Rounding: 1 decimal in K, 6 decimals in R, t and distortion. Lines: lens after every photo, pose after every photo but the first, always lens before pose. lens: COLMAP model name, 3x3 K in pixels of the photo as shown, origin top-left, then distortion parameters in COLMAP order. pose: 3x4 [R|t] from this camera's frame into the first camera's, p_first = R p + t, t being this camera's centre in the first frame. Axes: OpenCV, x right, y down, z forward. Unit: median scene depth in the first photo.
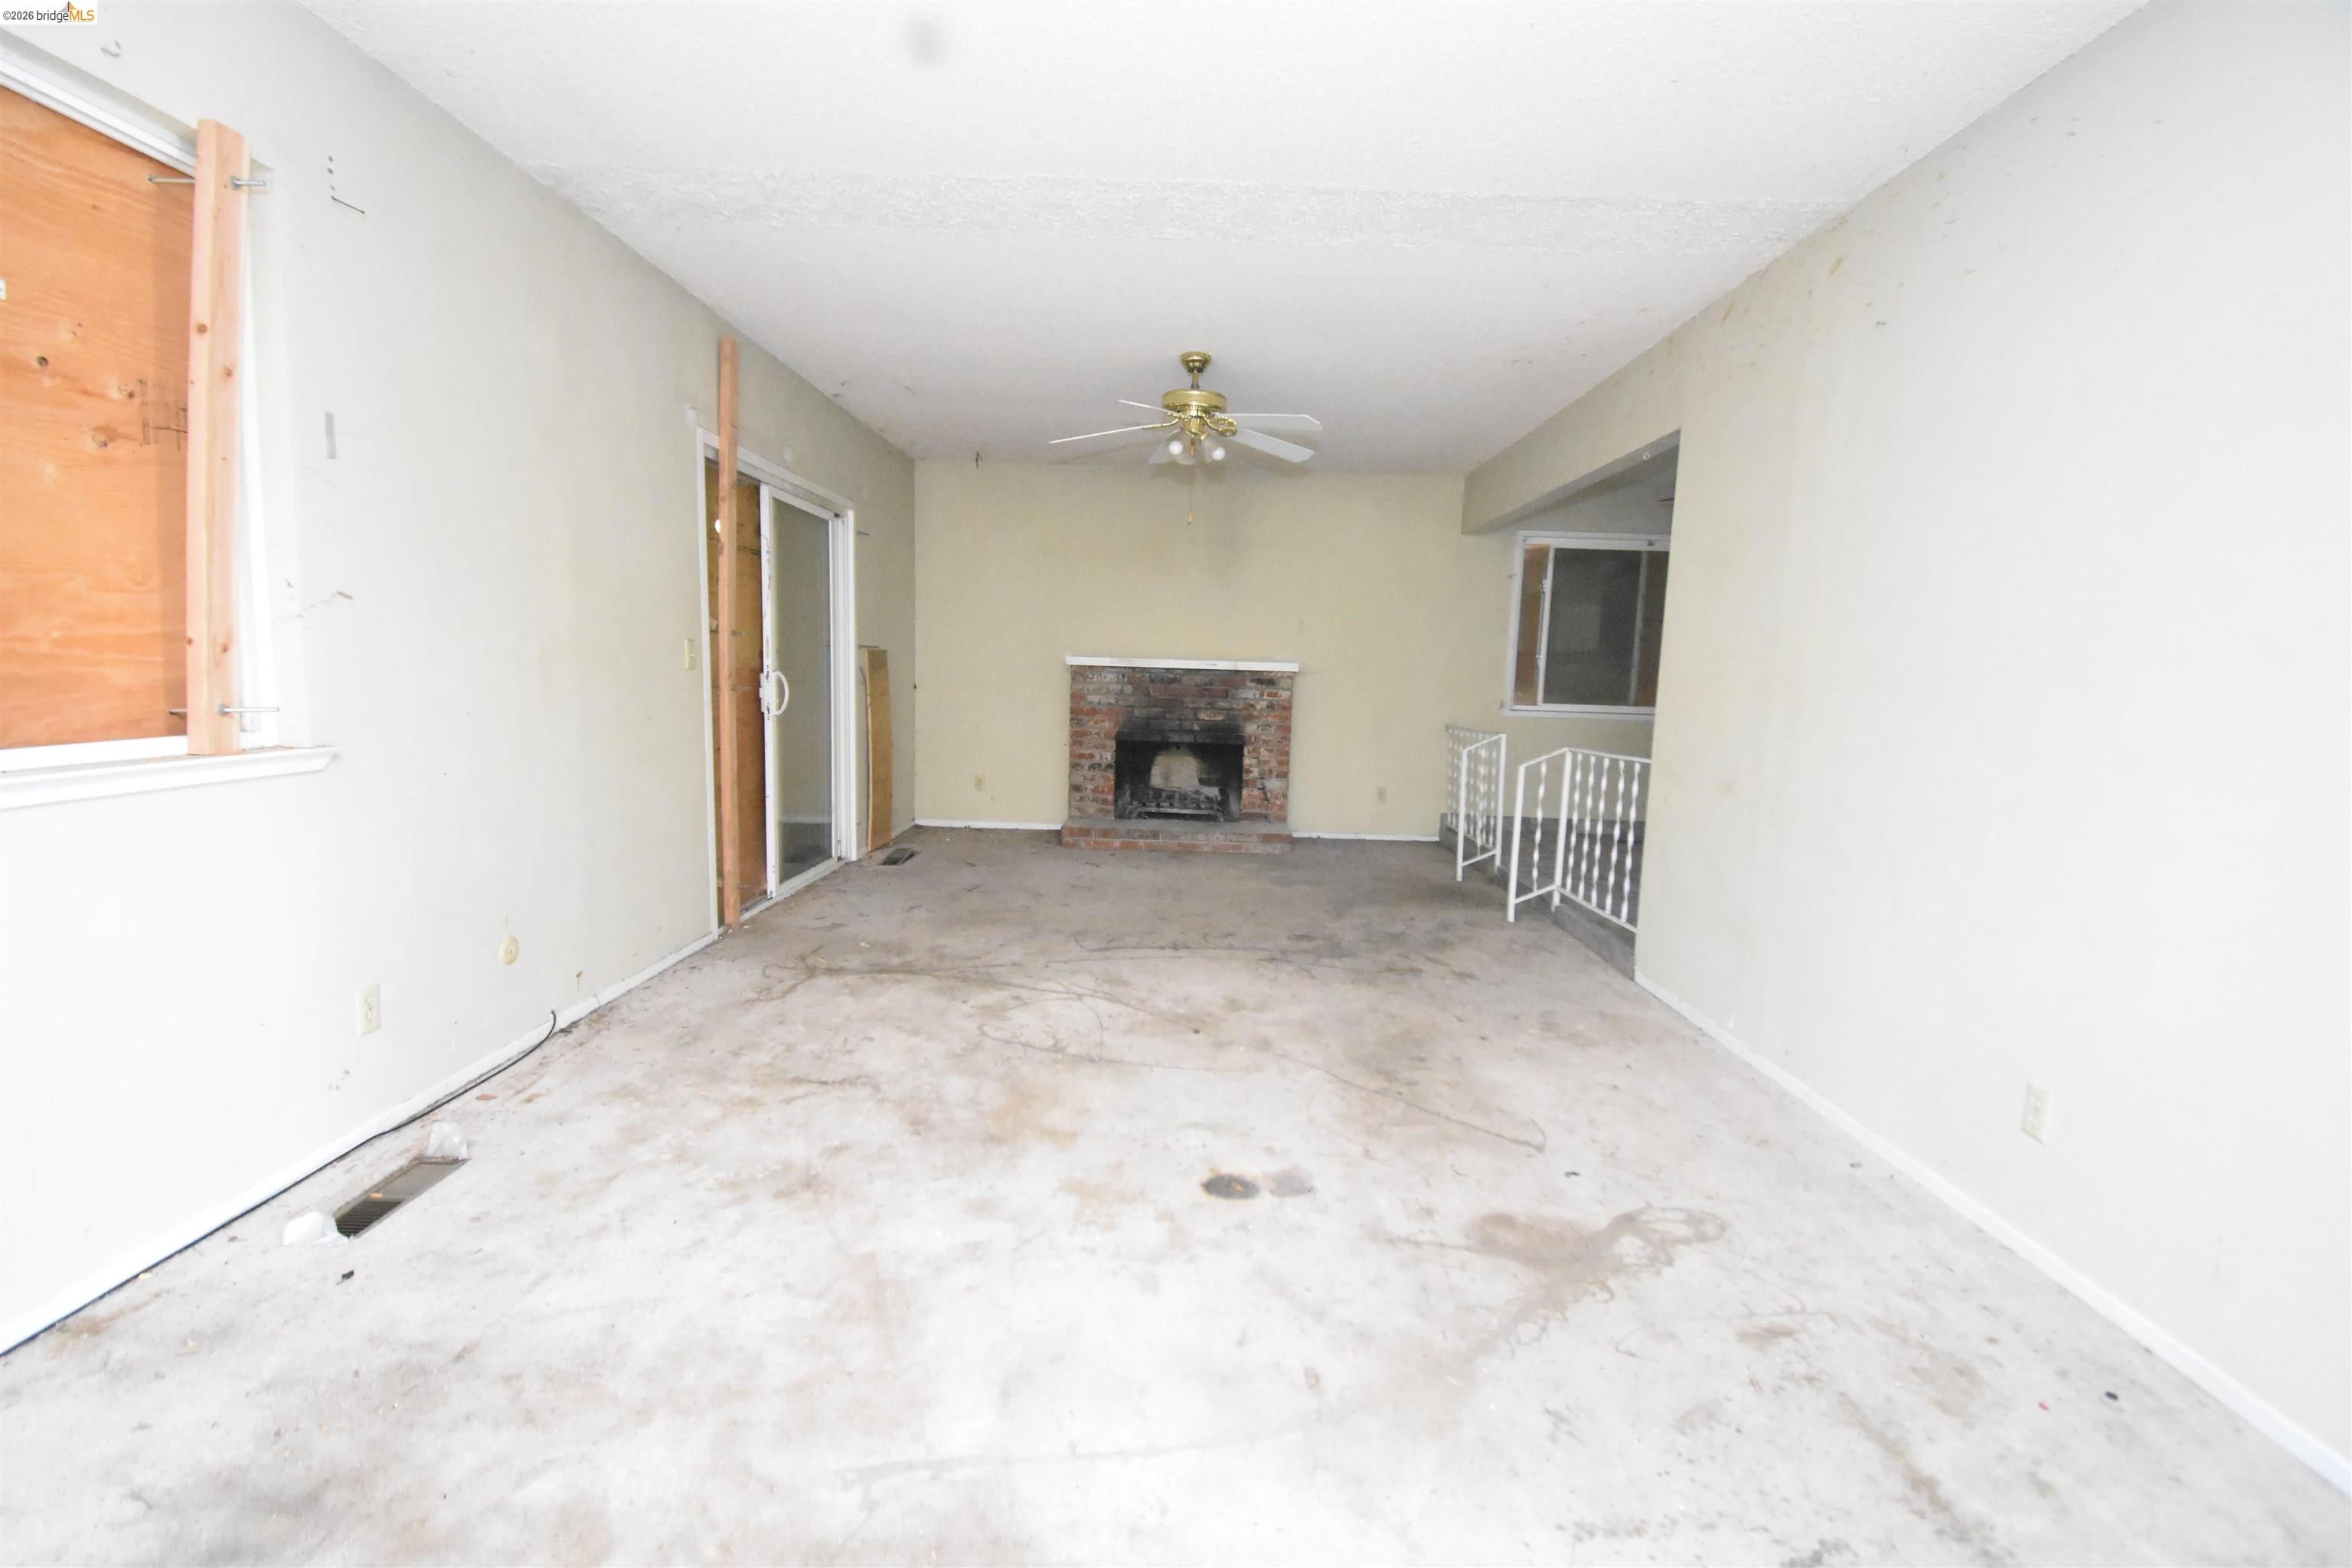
lens RADIAL K [[1047.1, 0, 1178.2], [0, 1047.1, 790.0], [0, 0, 1]] dist [0.012045, -0.000476]
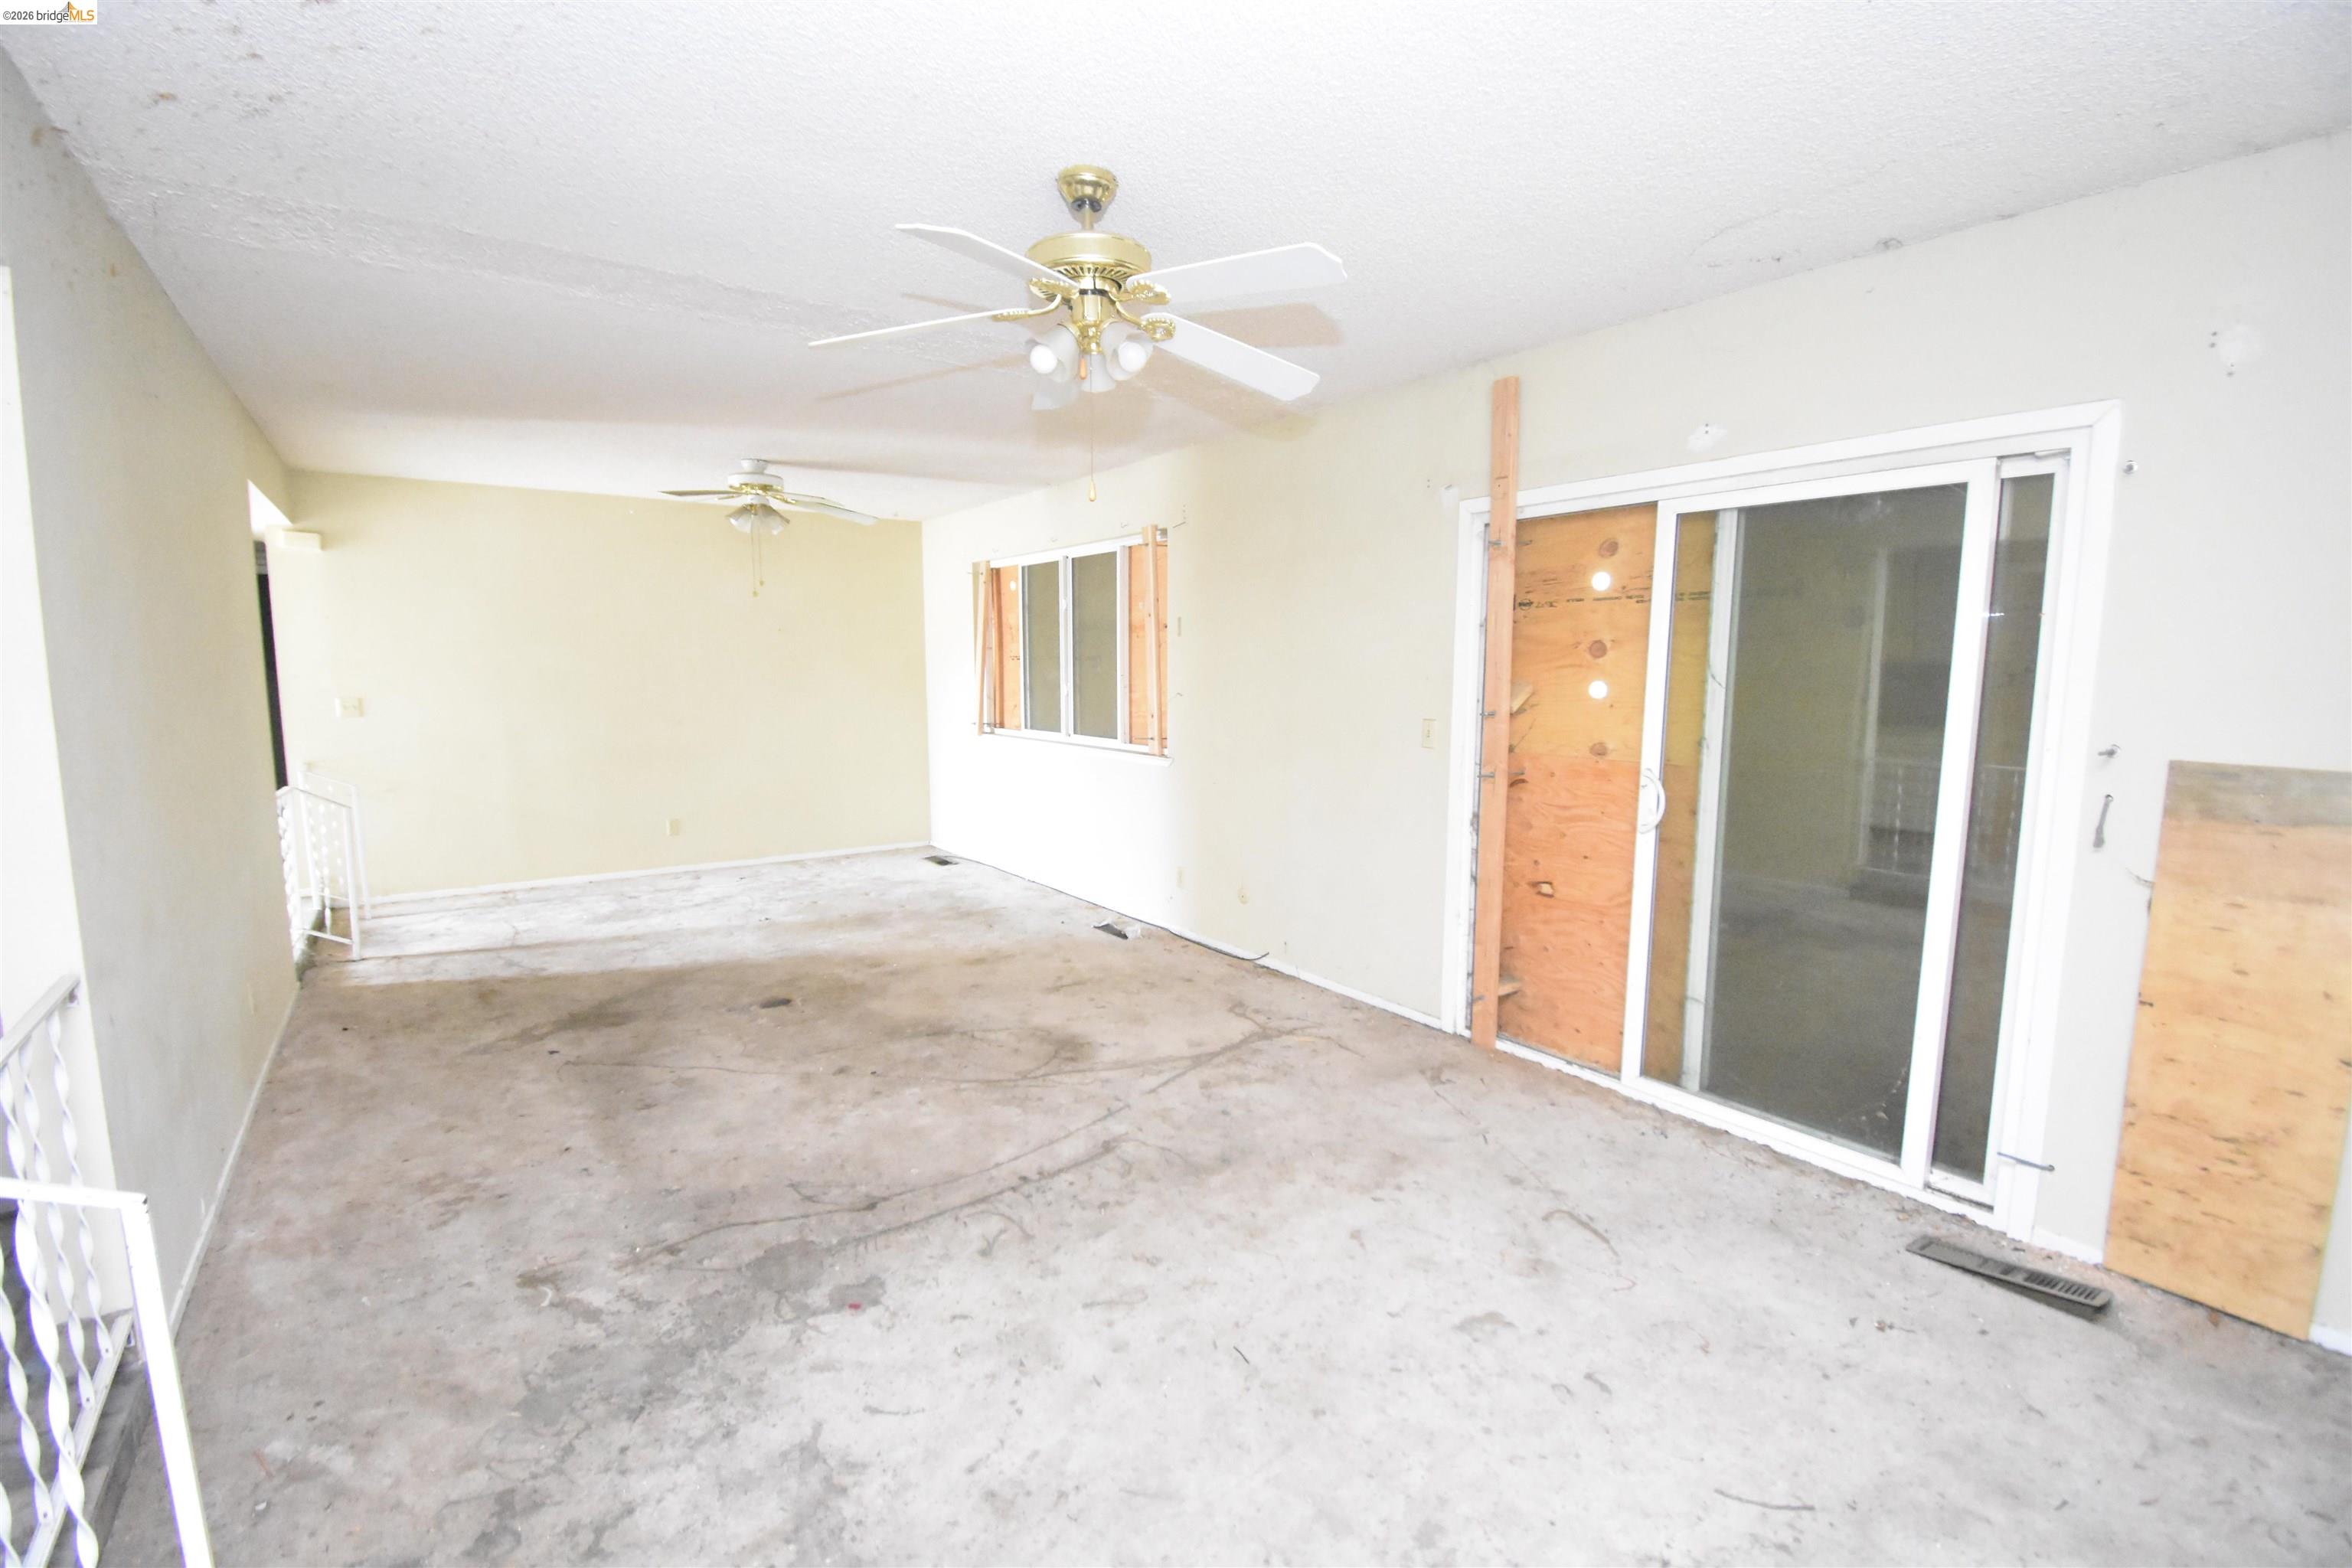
lens RADIAL K [[1047.1, 0, 1176.8], [0, 1047.1, 797.5], [0, 0, 1]] dist [0.012045, -0.000476]
pose [[-0.808557, 0.042798, -0.586859, 0.462017], [-0.095360, 0.974636, 0.202461, -0.351343], [0.580640, 0.219664, -0.783968, 2.335856]]
